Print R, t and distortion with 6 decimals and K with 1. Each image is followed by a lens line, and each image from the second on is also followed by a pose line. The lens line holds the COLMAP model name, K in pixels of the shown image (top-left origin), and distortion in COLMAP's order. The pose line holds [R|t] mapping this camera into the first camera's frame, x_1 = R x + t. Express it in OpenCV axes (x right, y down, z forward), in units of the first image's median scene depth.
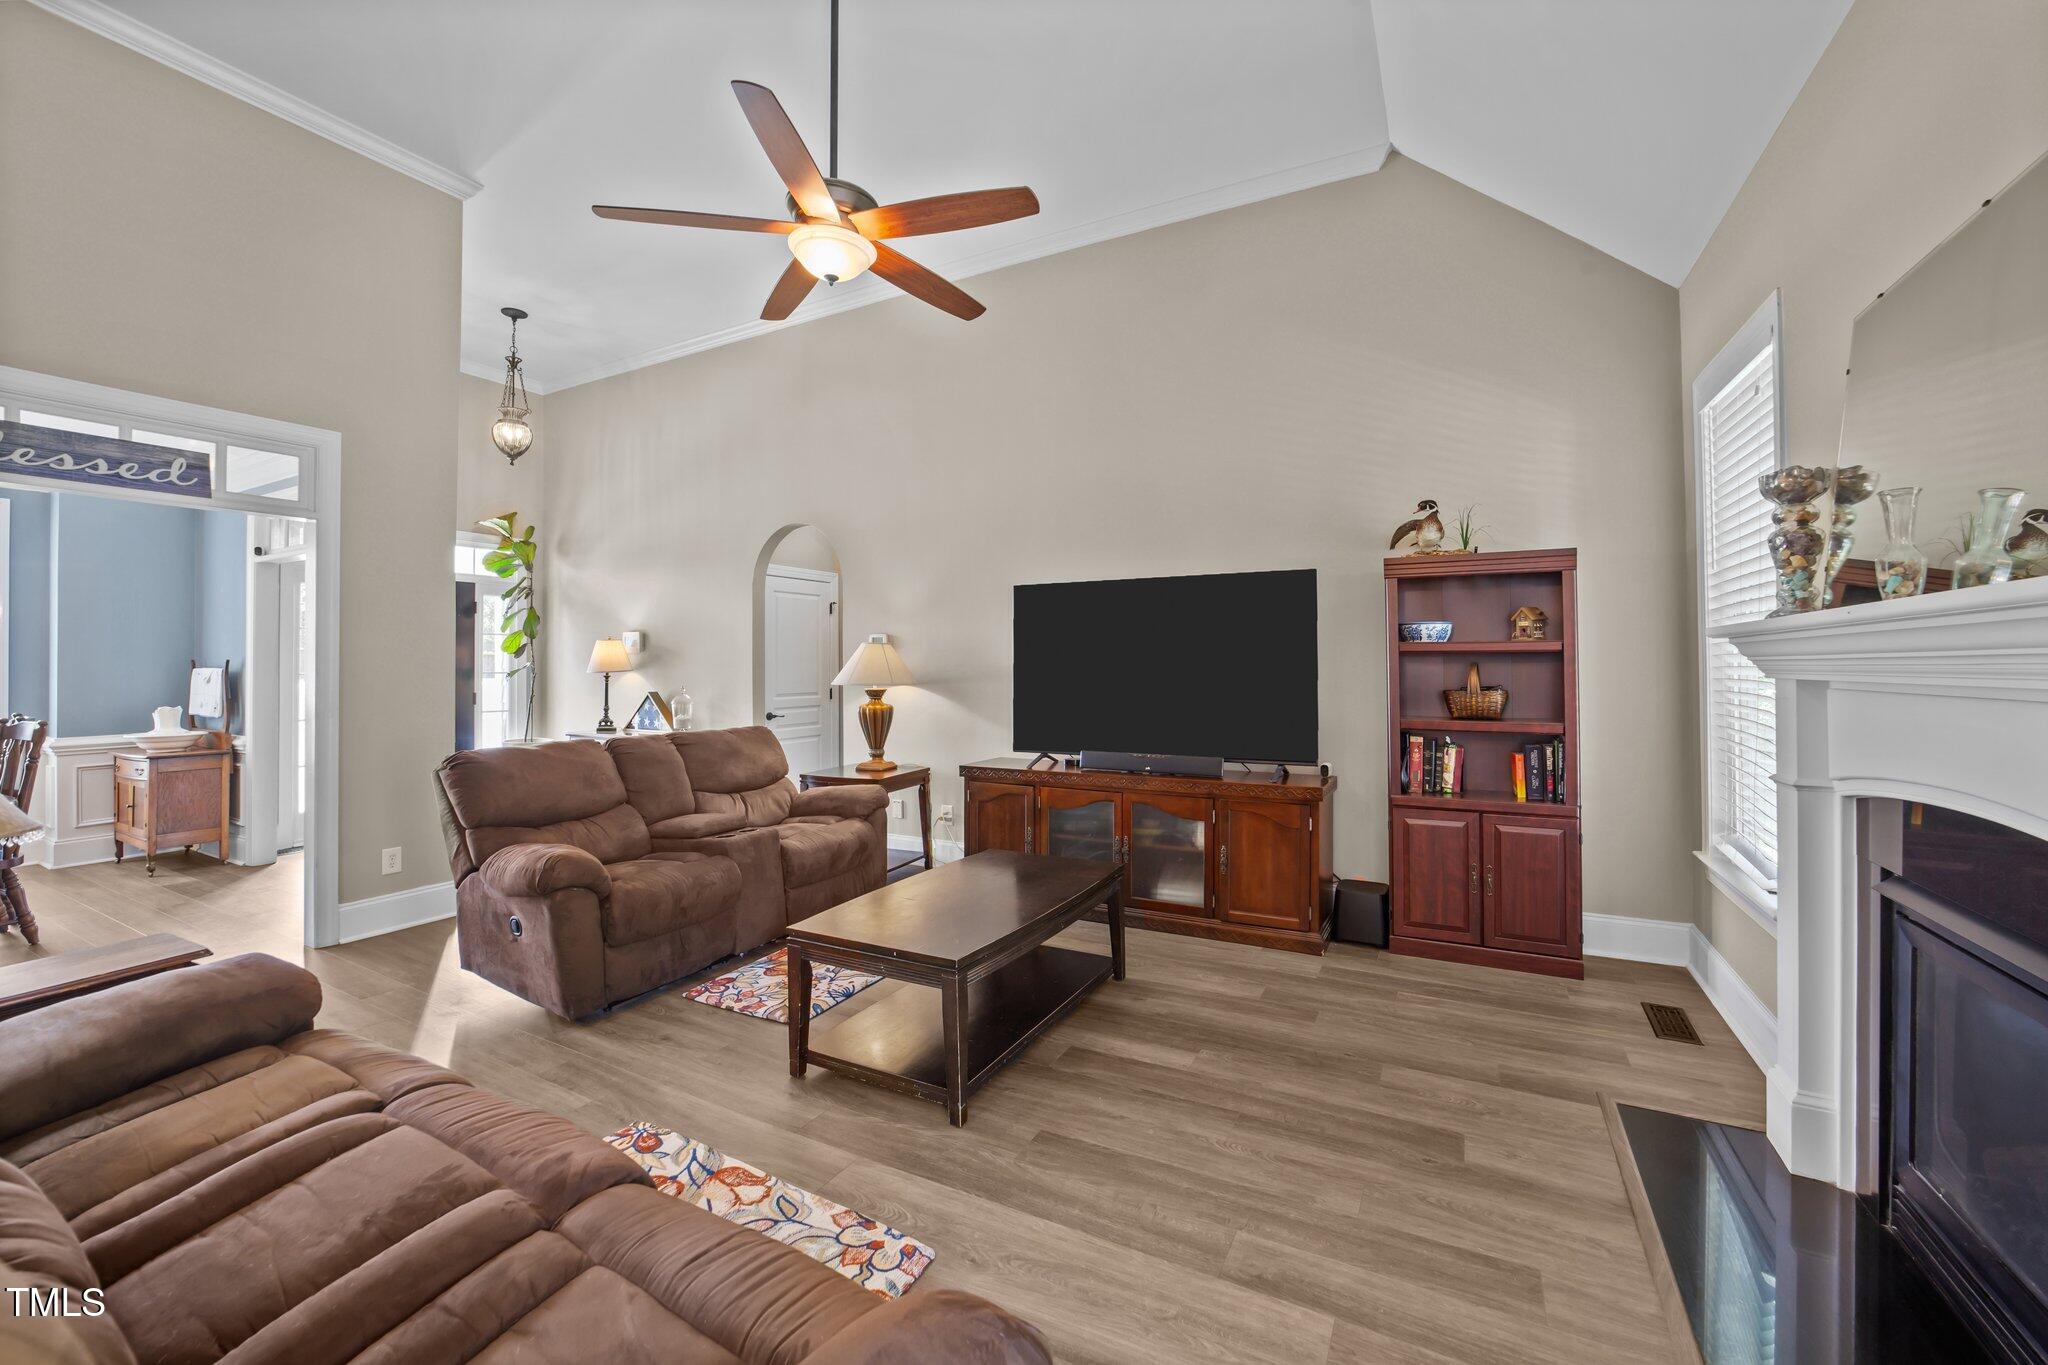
lens RADIAL K [[811.9, 0, 1019.0], [0, 811.9, 680.3], [0, 0, 1]] dist [-0.008639, -0.000071]
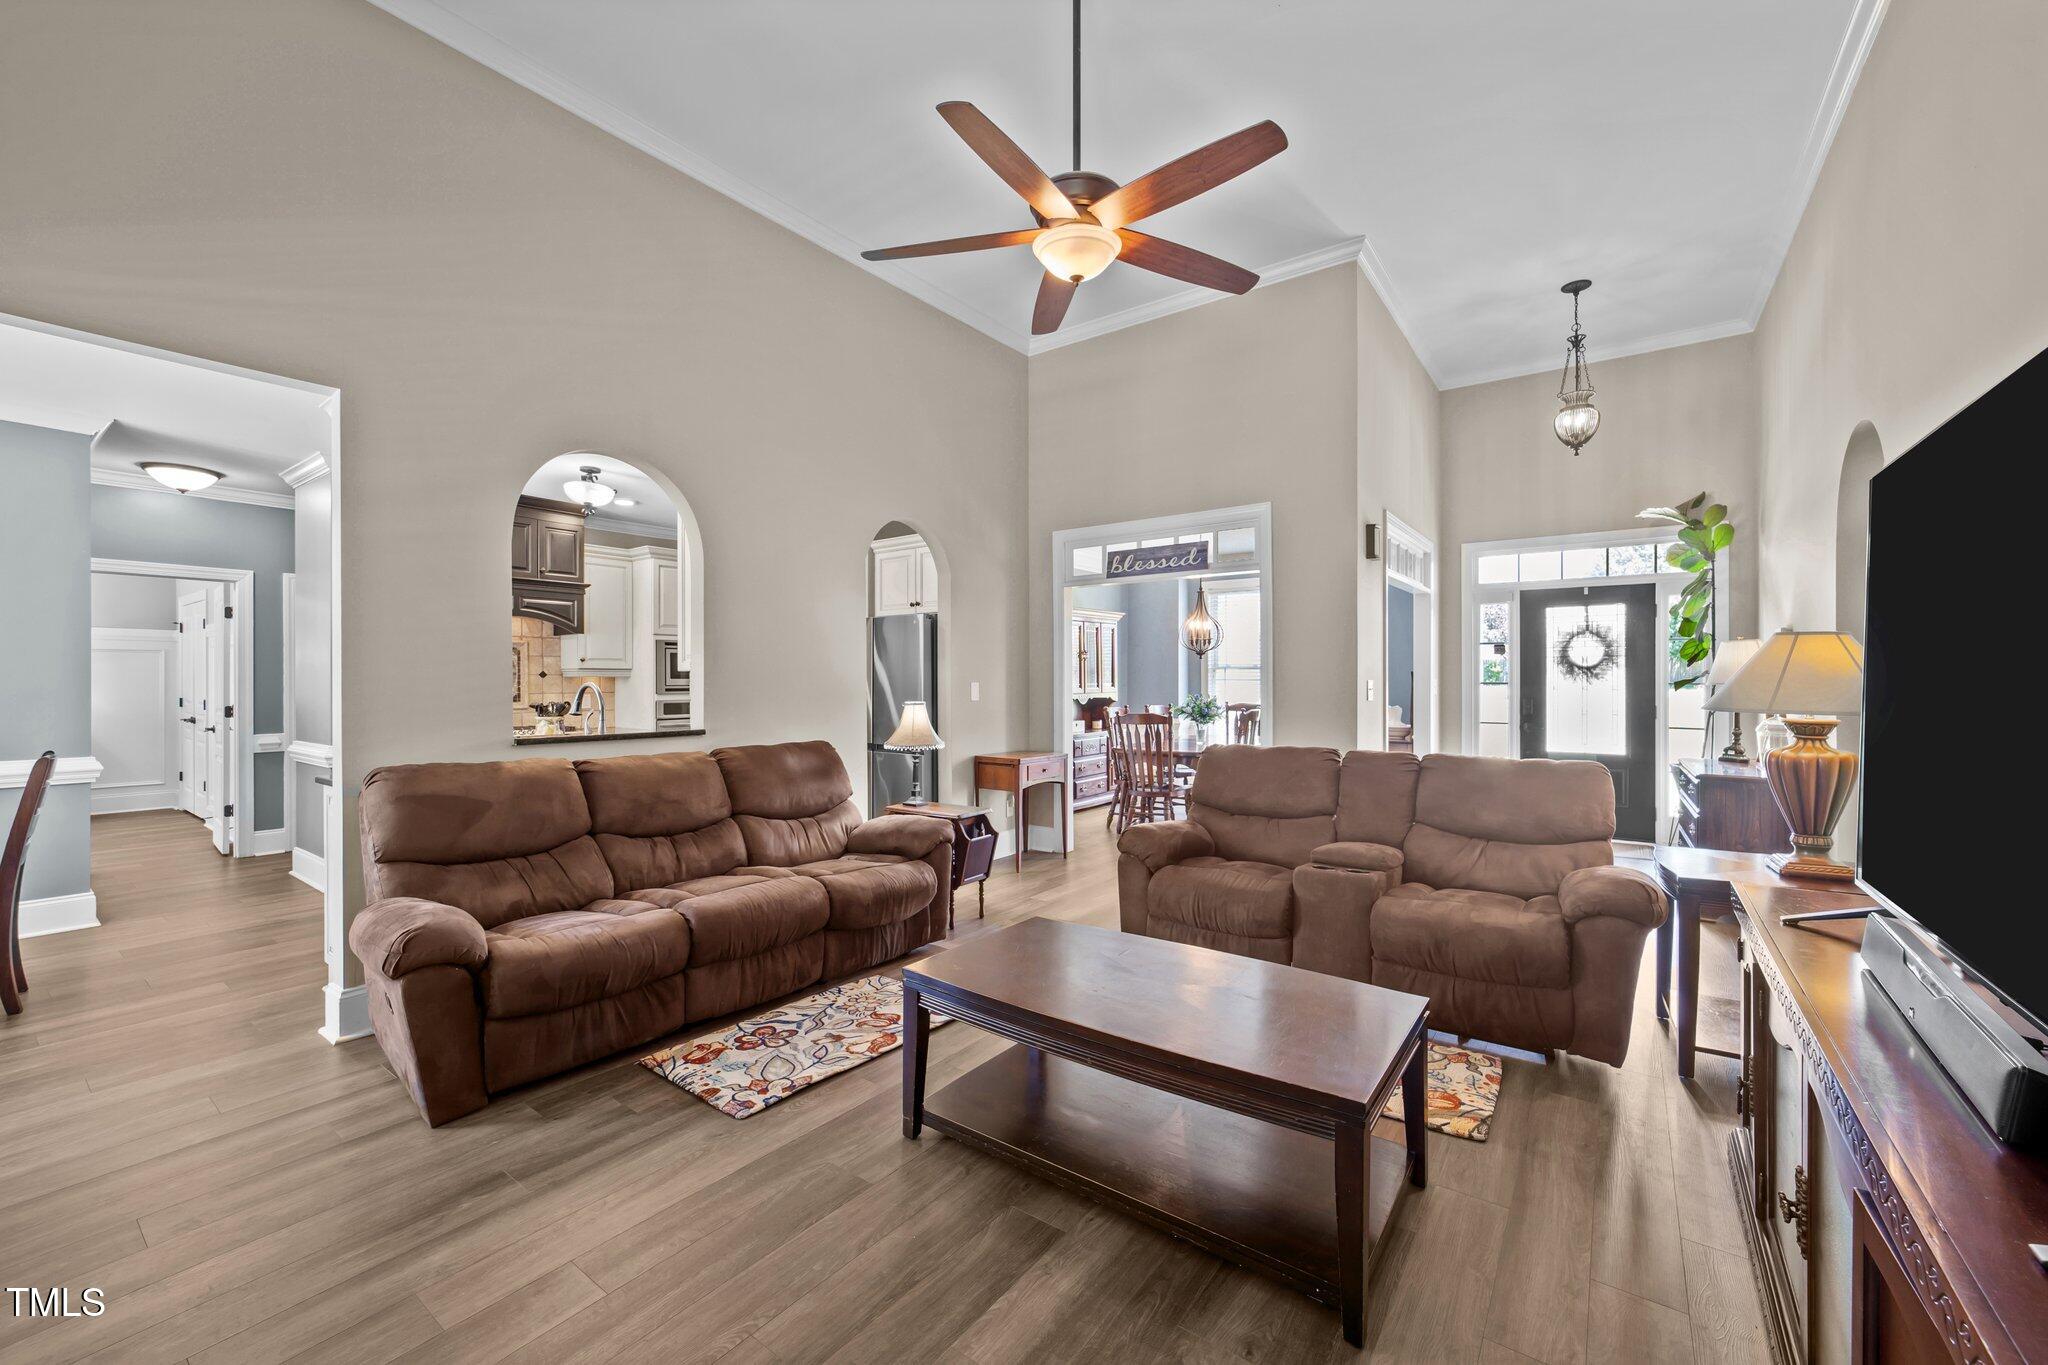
lens RADIAL K [[811.9, 0, 1019.0], [0, 811.9, 680.3], [0, 0, 1]] dist [-0.008639, -0.000071]
pose [[-0.138282, 0.002193, -0.990390, 0.624389], [-0.017045, 0.999844, 0.004594, -0.011642], [0.990246, 0.017516, -0.138223, 0.885736]]
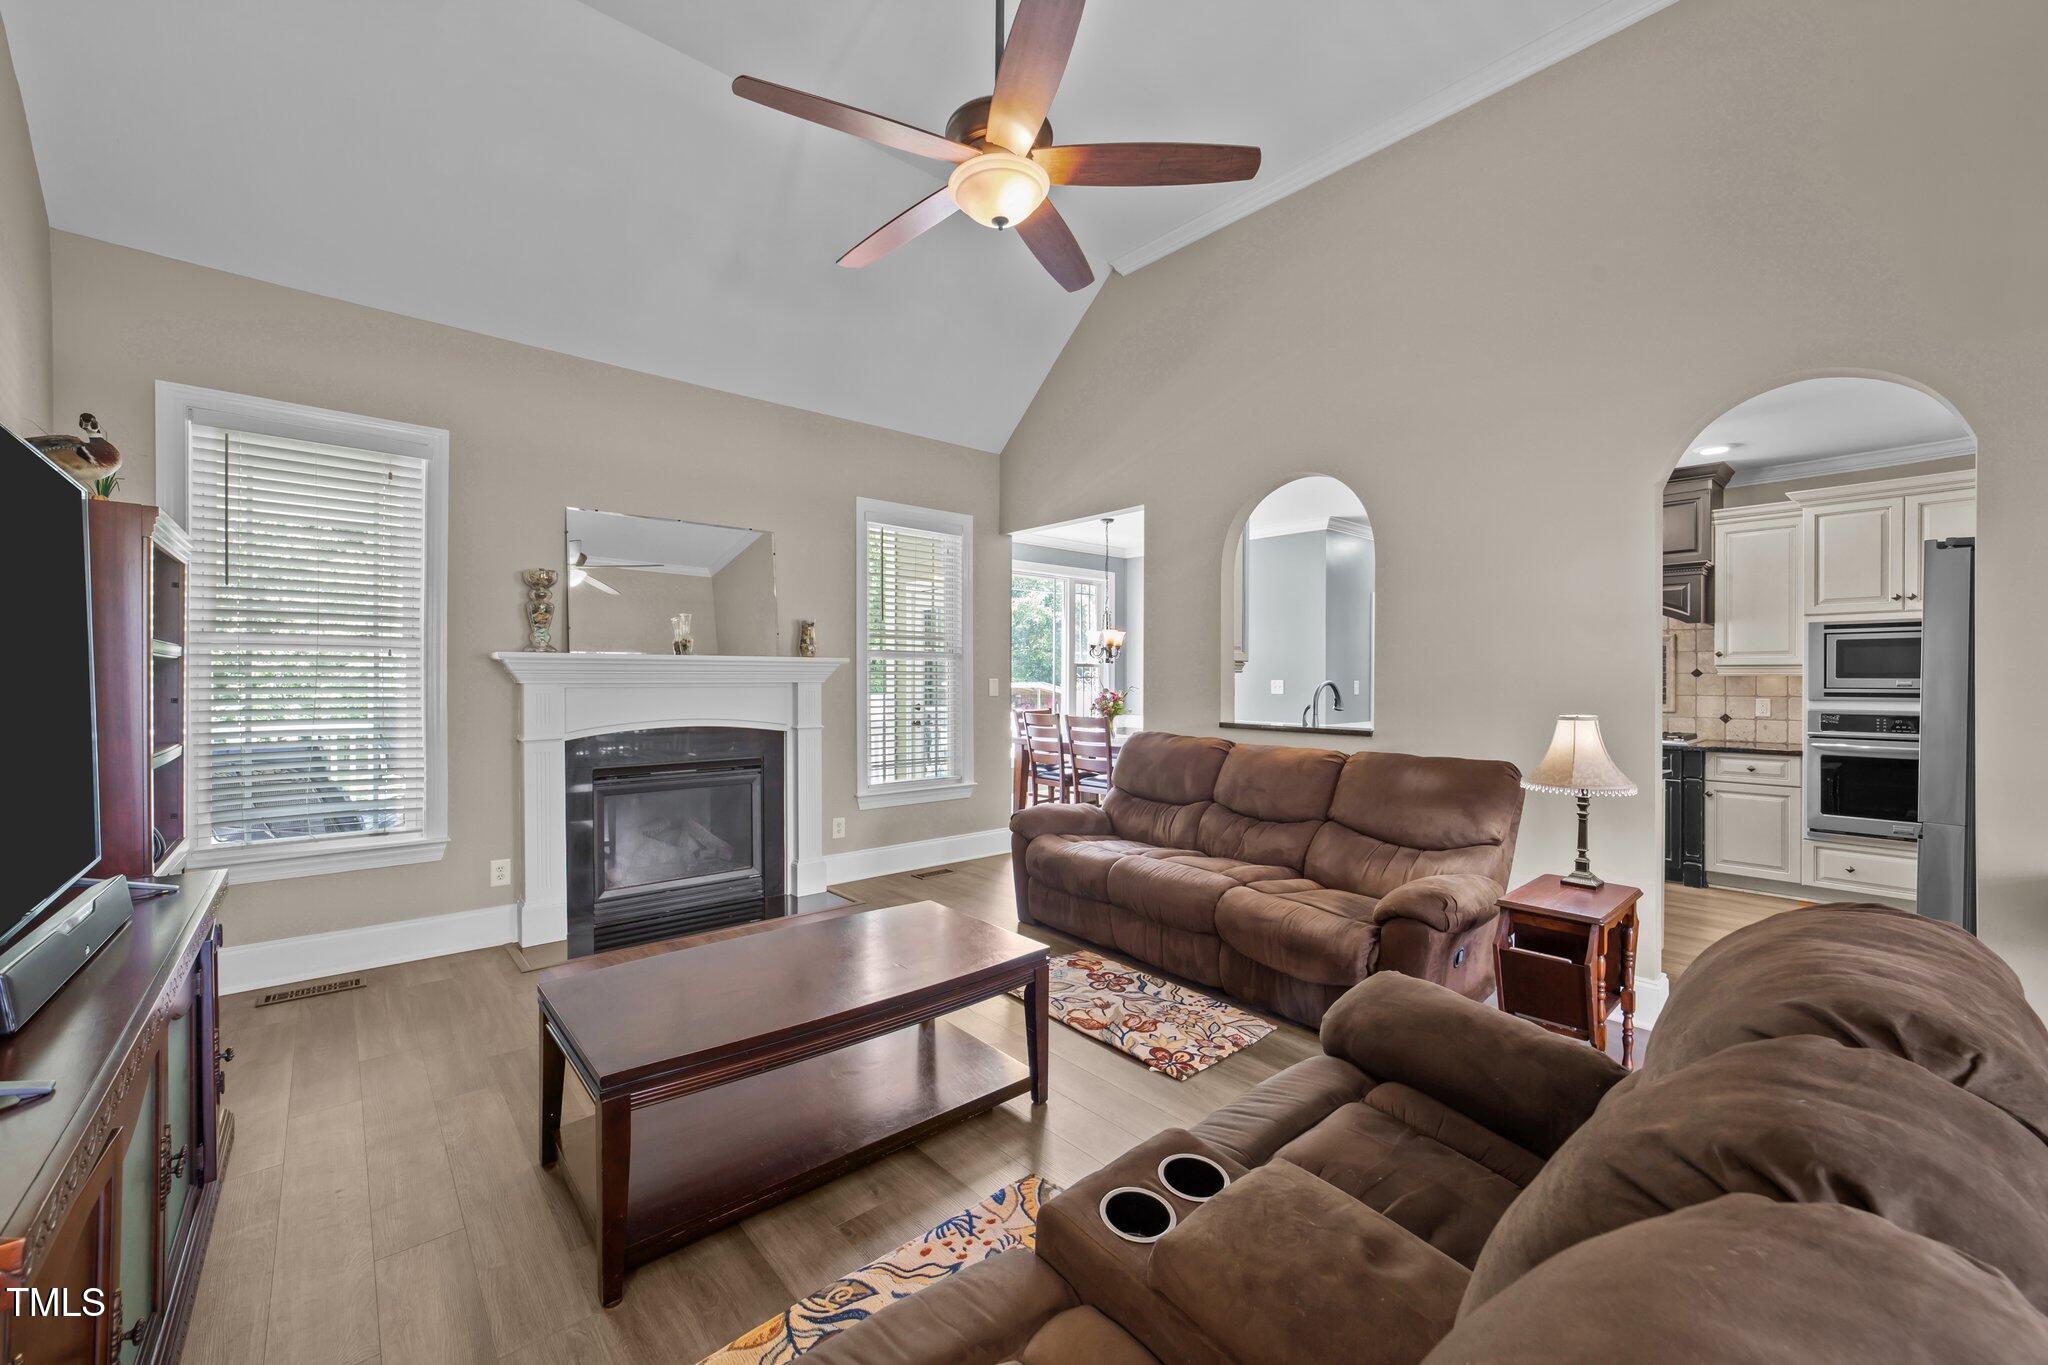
lens RADIAL K [[811.9, 0, 1019.0], [0, 811.9, 680.3], [0, 0, 1]] dist [-0.008639, -0.000071]
pose [[-0.935059, -0.001874, 0.354486, -0.468572], [0.005149, 0.999809, 0.018866, -0.020492], [-0.354454, 0.019466, -0.934871, 1.503131]]
